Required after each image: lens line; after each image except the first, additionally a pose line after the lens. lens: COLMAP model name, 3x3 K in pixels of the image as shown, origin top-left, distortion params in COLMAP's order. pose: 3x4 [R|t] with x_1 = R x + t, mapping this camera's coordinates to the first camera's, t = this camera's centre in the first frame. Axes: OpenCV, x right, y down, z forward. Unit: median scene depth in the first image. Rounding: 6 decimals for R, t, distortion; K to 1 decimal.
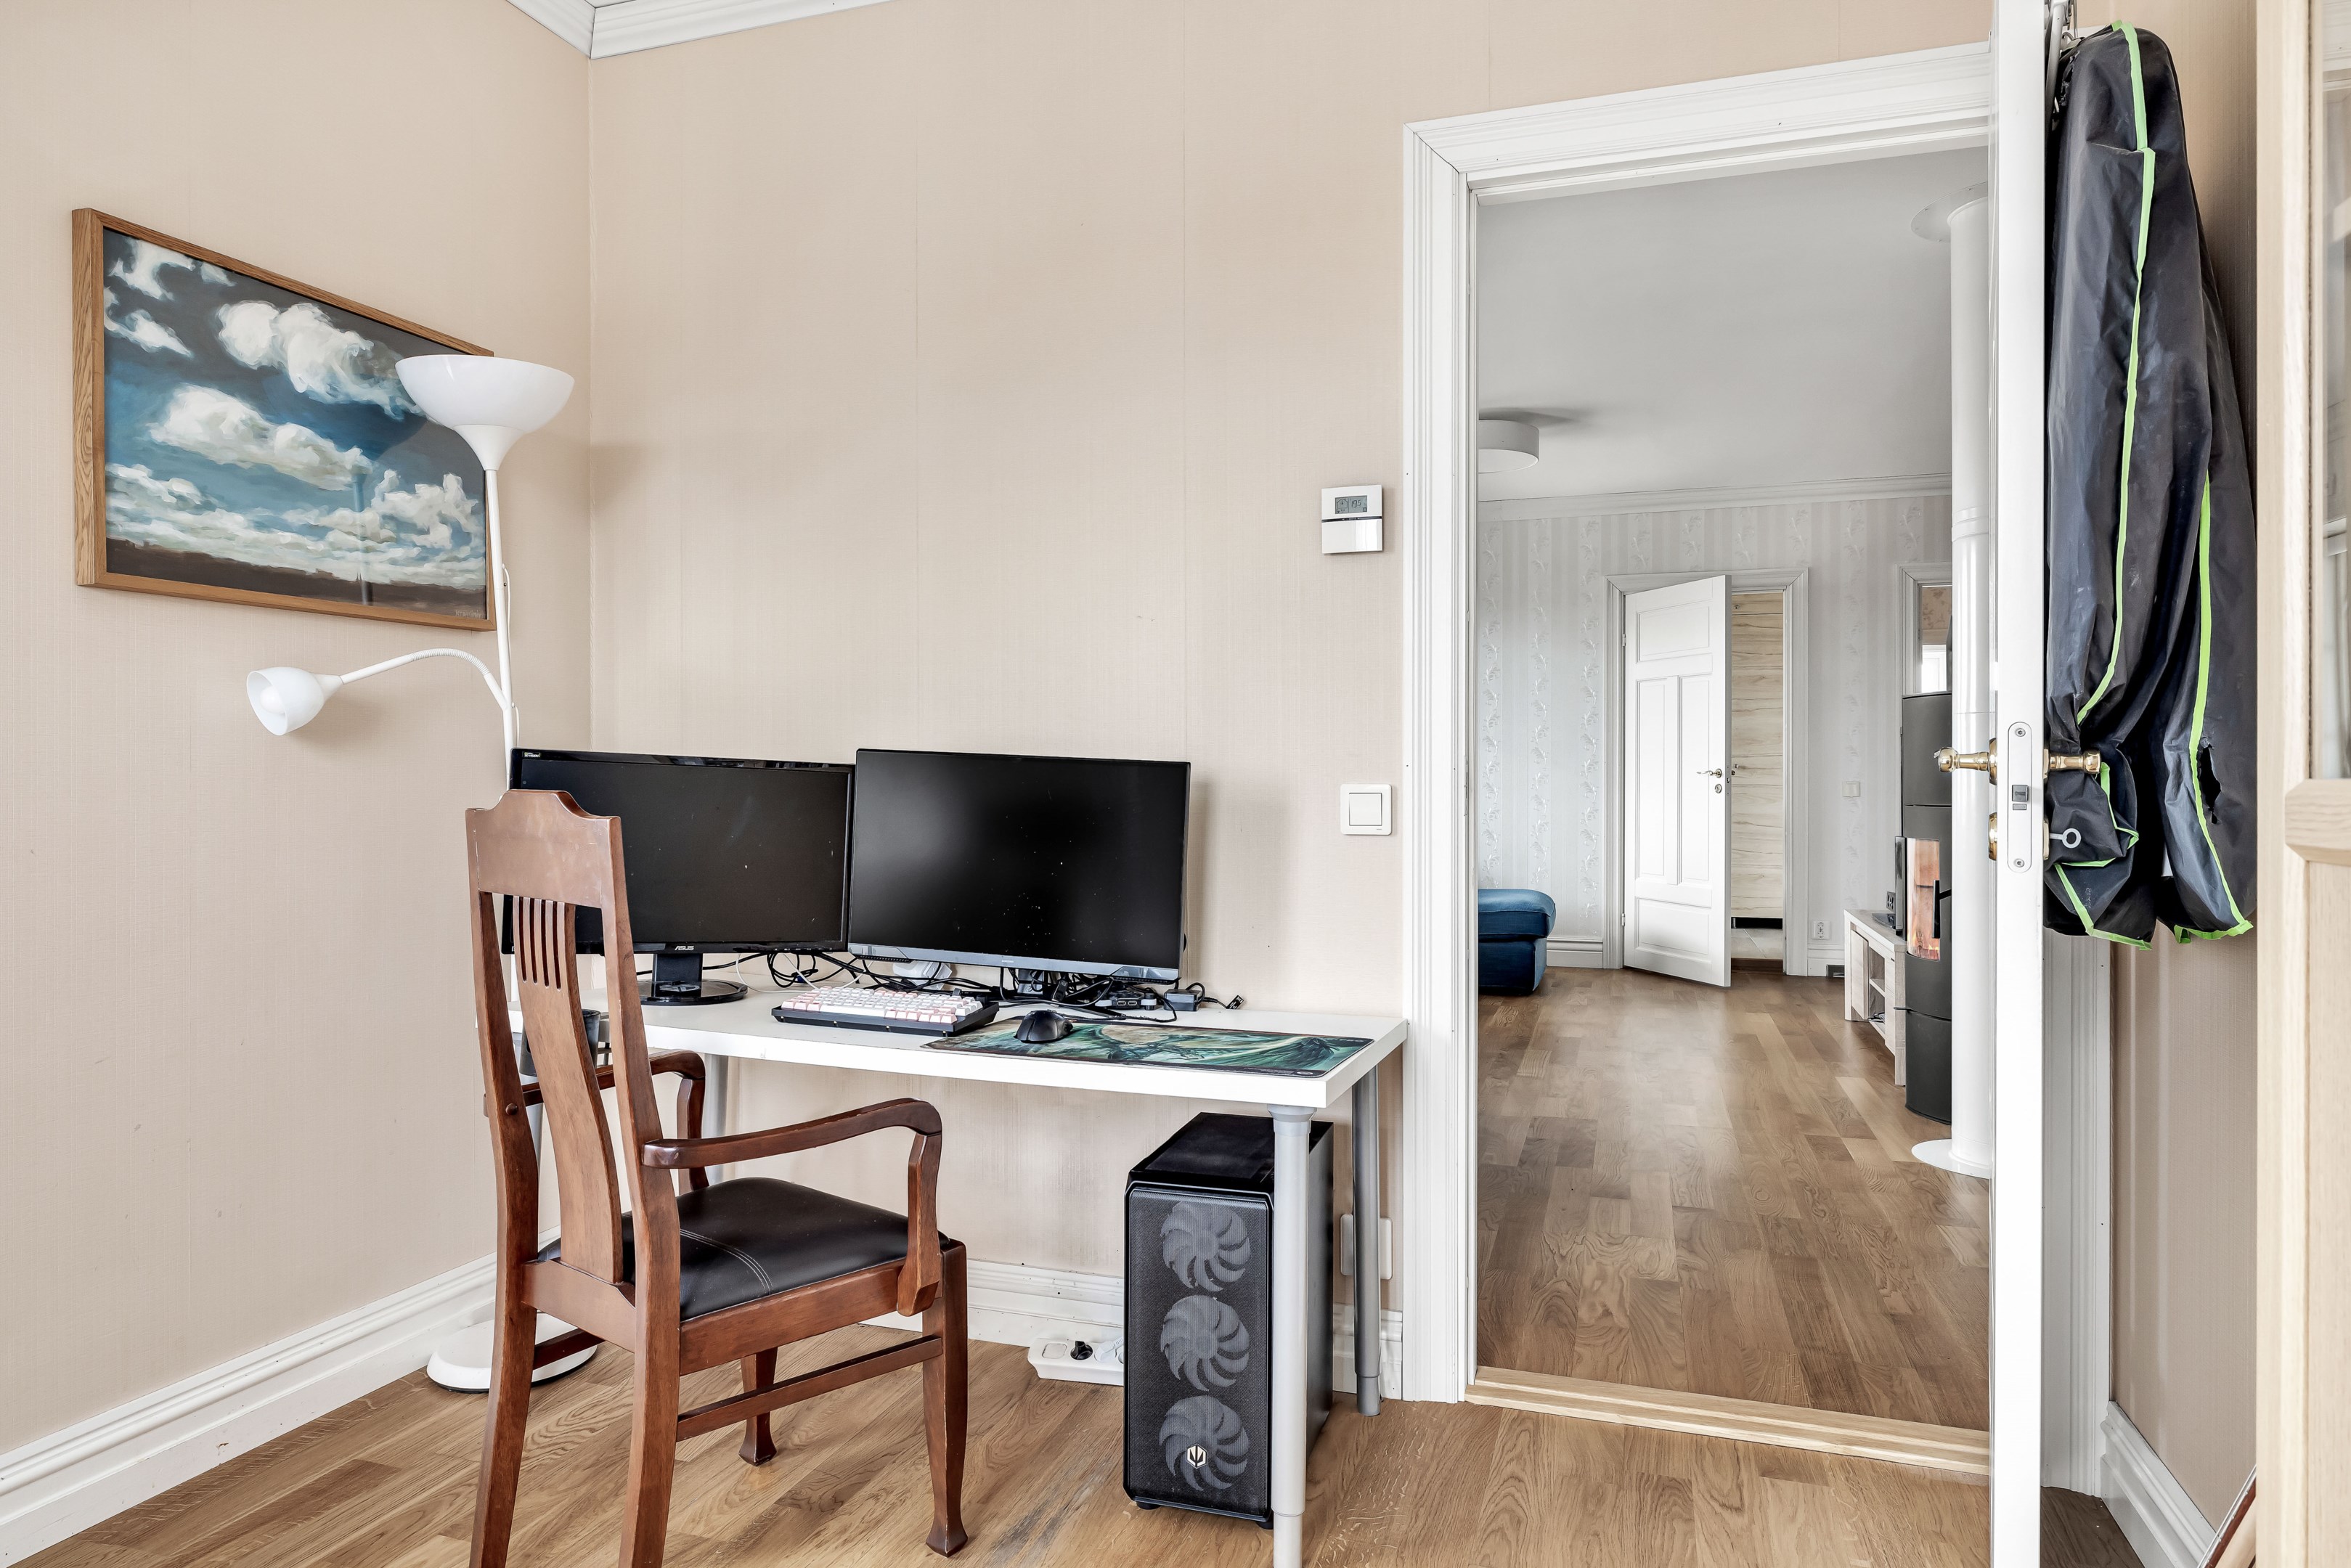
lens RADIAL K [[1384.2, 0, 1189.8], [0, 1384.2, 780.8], [0, 0, 1]] dist [-0.017174, 0.000274]
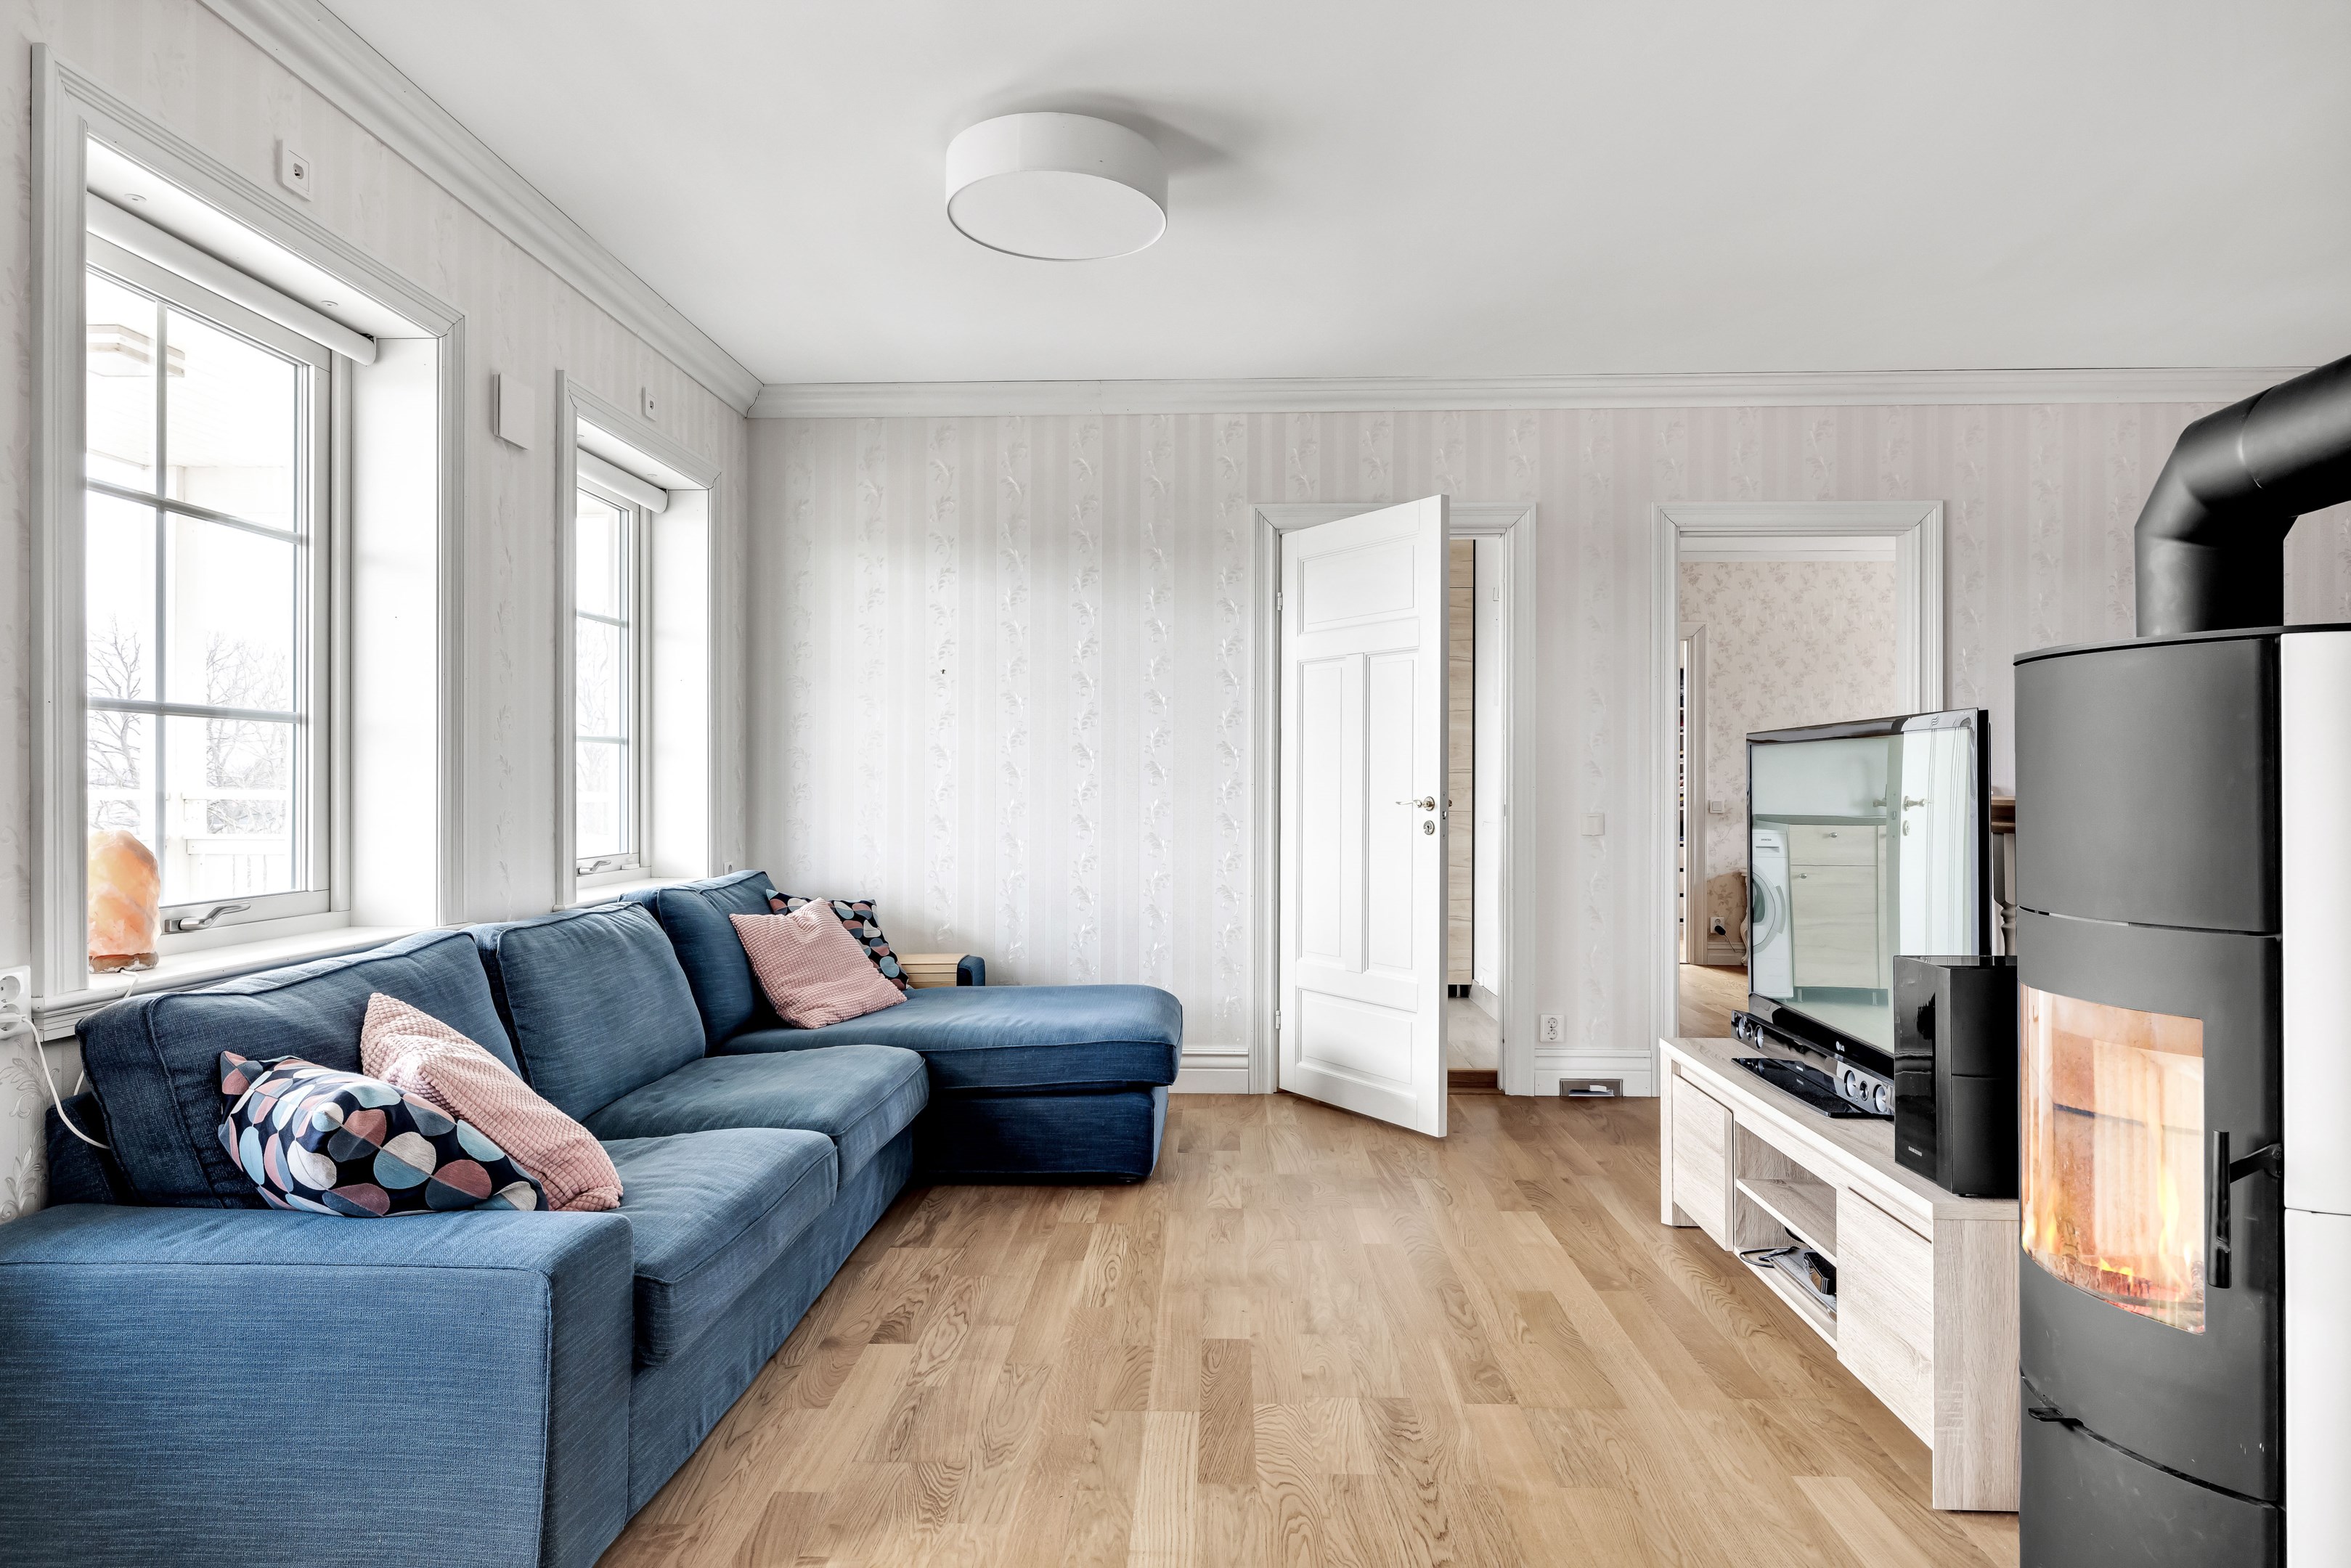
lens RADIAL K [[1384.2, 0, 1163.5], [0, 1384.2, 778.5], [0, 0, 1]] dist [-0.017174, 0.000274]
pose [[0.965331, 0.003603, 0.261005, 0.090009], [-0.001696, 0.999970, -0.007530, -0.011390], [-0.261024, 0.006827, 0.965308, 0.387805]]
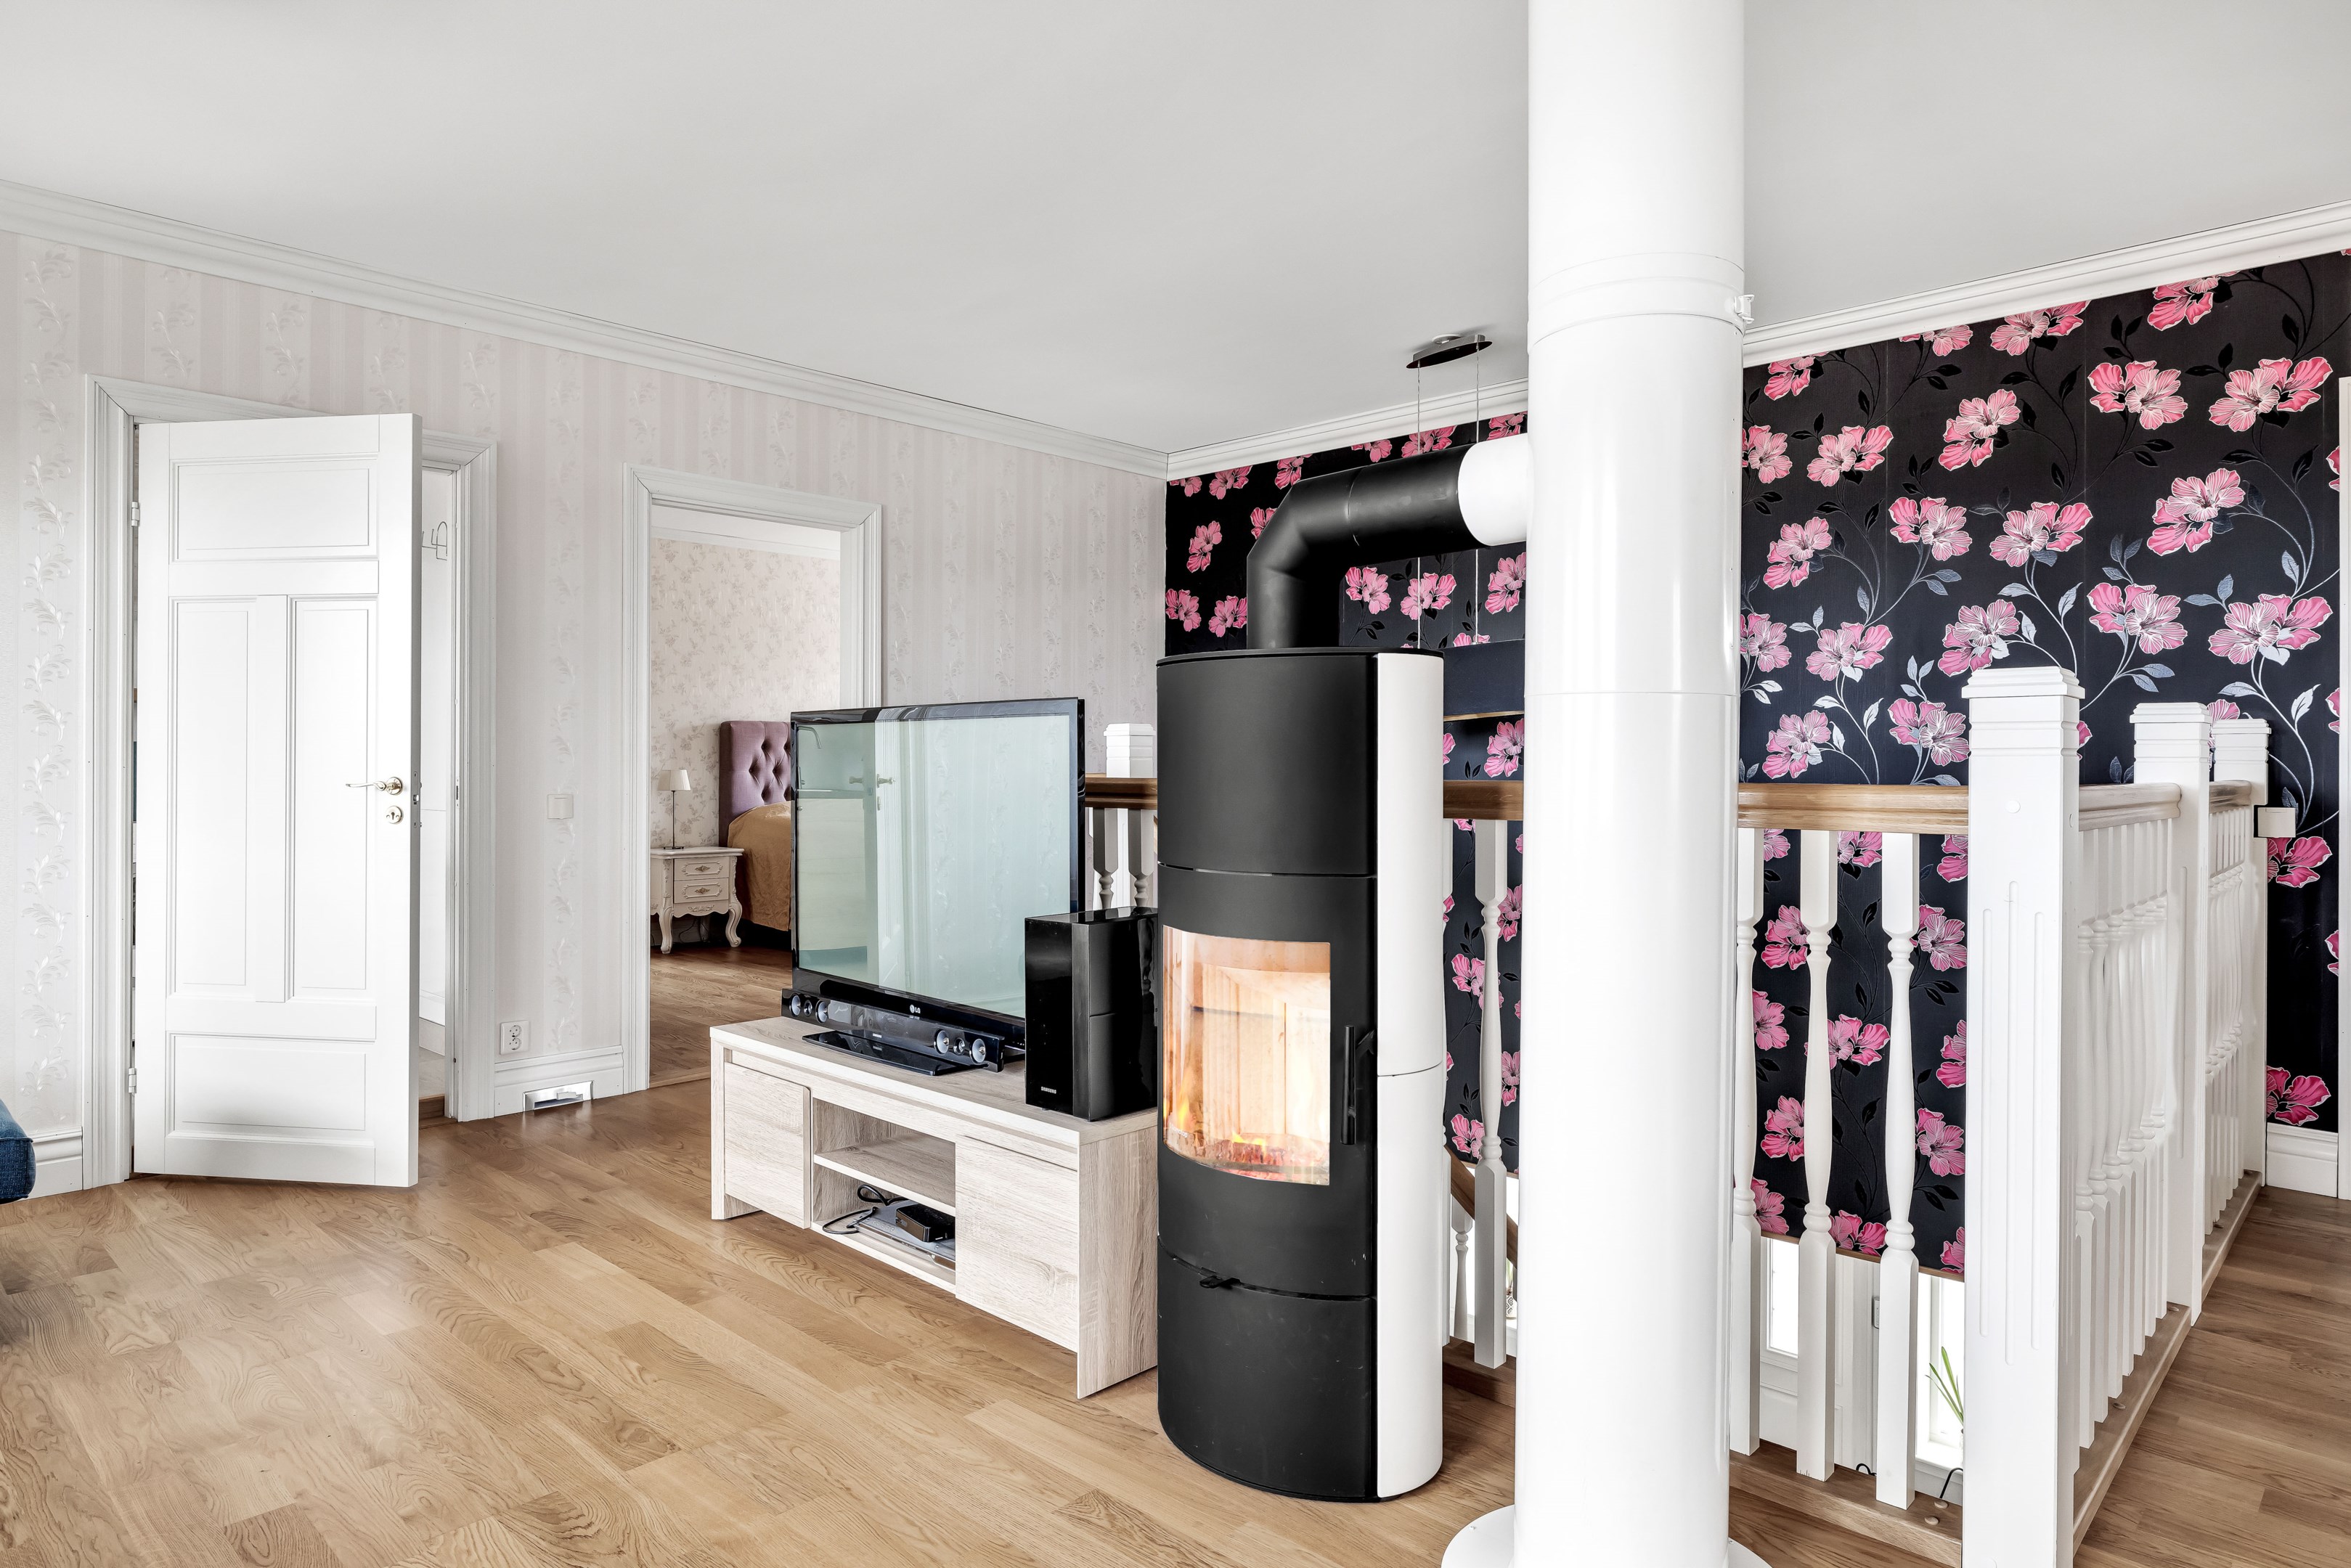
lens RADIAL K [[1384.2, 0, 1250.6], [0, 1384.2, 771.1], [0, 0, 1]] dist [-0.017174, 0.000274]
pose [[0.405715, -0.001689, 0.913998, 0.031827], [-0.000140, 0.999998, 0.001910, -0.011465], [-0.913999, -0.000903, 0.405714, 0.459116]]
